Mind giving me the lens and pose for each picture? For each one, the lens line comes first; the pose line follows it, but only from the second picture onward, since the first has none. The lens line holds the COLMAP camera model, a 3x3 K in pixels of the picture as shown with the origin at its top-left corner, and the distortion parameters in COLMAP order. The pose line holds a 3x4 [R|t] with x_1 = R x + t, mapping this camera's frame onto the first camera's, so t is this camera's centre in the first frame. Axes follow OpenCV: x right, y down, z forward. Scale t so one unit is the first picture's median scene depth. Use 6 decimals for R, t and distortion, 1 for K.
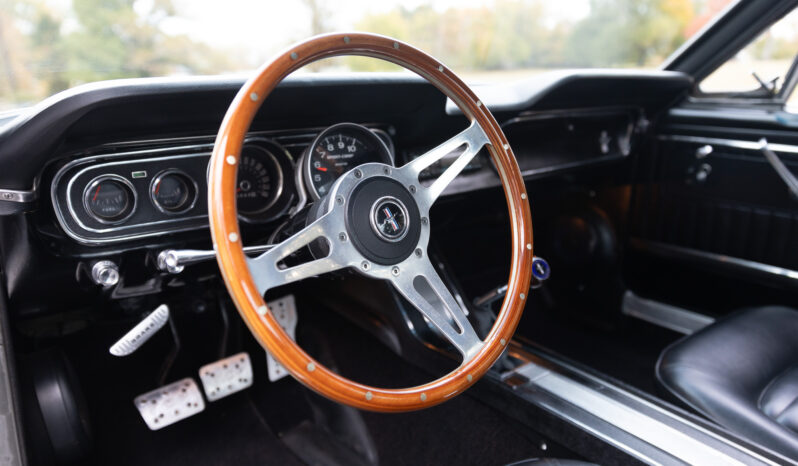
lens RADIAL K [[551.4, 0, 399.0], [0, 551.4, 233.0], [0, 0, 1]] dist [-0.002256, 0.039866]
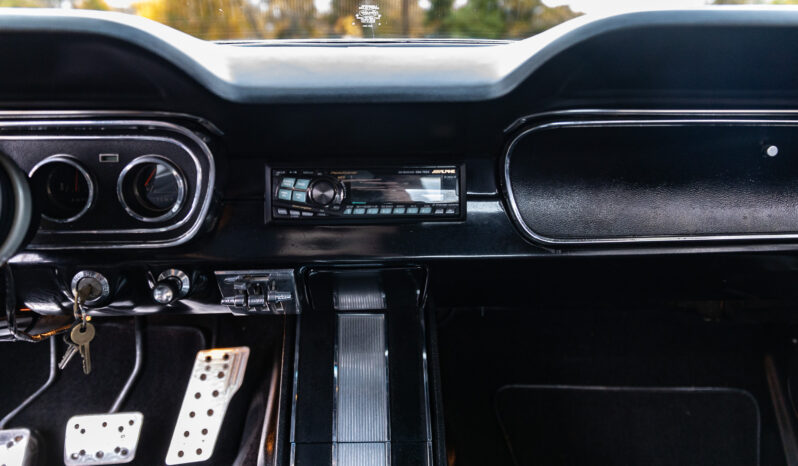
lens RADIAL K [[599.4, 0, 385.0], [0, 599.4, 205.5], [0, 0, 1]] dist [0.012098, 0.003174]
pose [[0.810721, 0.157434, -0.563866, 0.574618], [-0.168439, 0.985163, 0.032883, -0.196179], [0.560677, 0.068318, 0.825211, 0.769038]]
